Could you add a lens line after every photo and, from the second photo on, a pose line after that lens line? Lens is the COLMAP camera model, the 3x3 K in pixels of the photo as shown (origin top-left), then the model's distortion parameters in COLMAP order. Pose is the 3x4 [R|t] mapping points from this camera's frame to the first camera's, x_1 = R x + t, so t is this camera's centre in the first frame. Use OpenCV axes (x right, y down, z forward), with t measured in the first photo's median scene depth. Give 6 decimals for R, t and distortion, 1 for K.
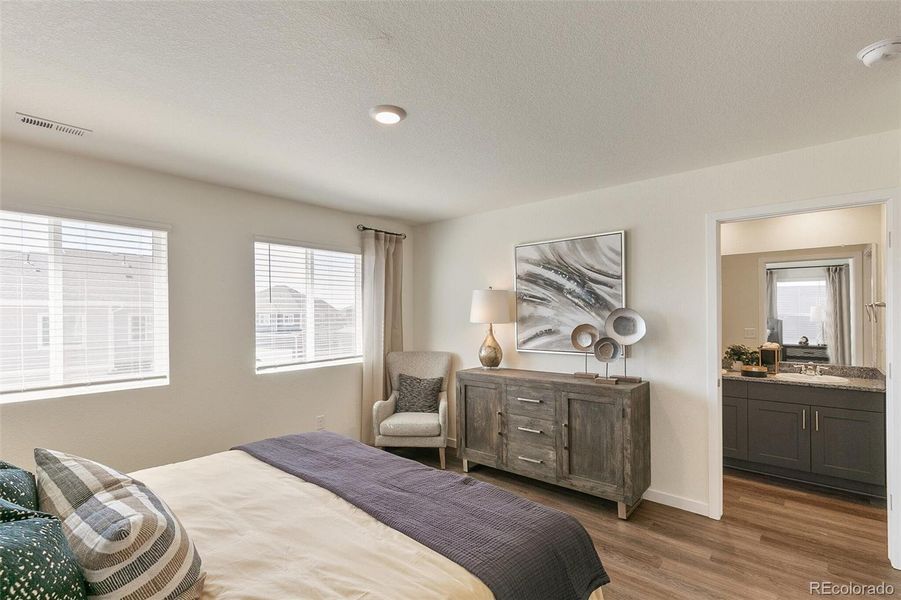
lens RADIAL K [[410.1, 0, 449.5], [0, 410.1, 313.0], [0, 0, 1]] dist [0.002736, 0.000384]
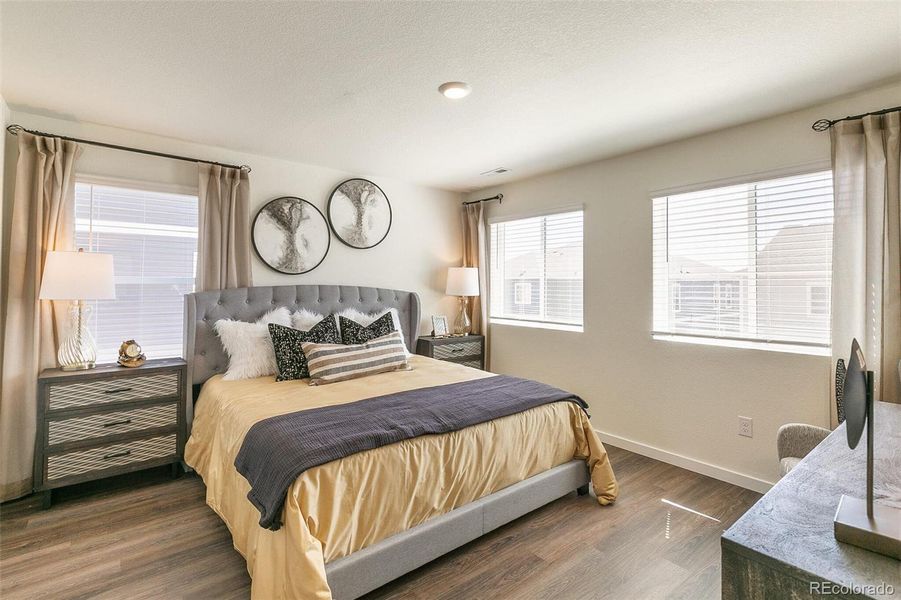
lens RADIAL K [[433.4, 0, 452.1], [0, 433.4, 282.0], [0, 0, 1]] dist [-0.000125, -0.000032]
pose [[-0.165374, 0.009802, -0.986182, 0.586666], [0.013046, 0.999885, 0.007750, 0.004580], [0.986145, -0.011584, -0.165483, 0.707767]]
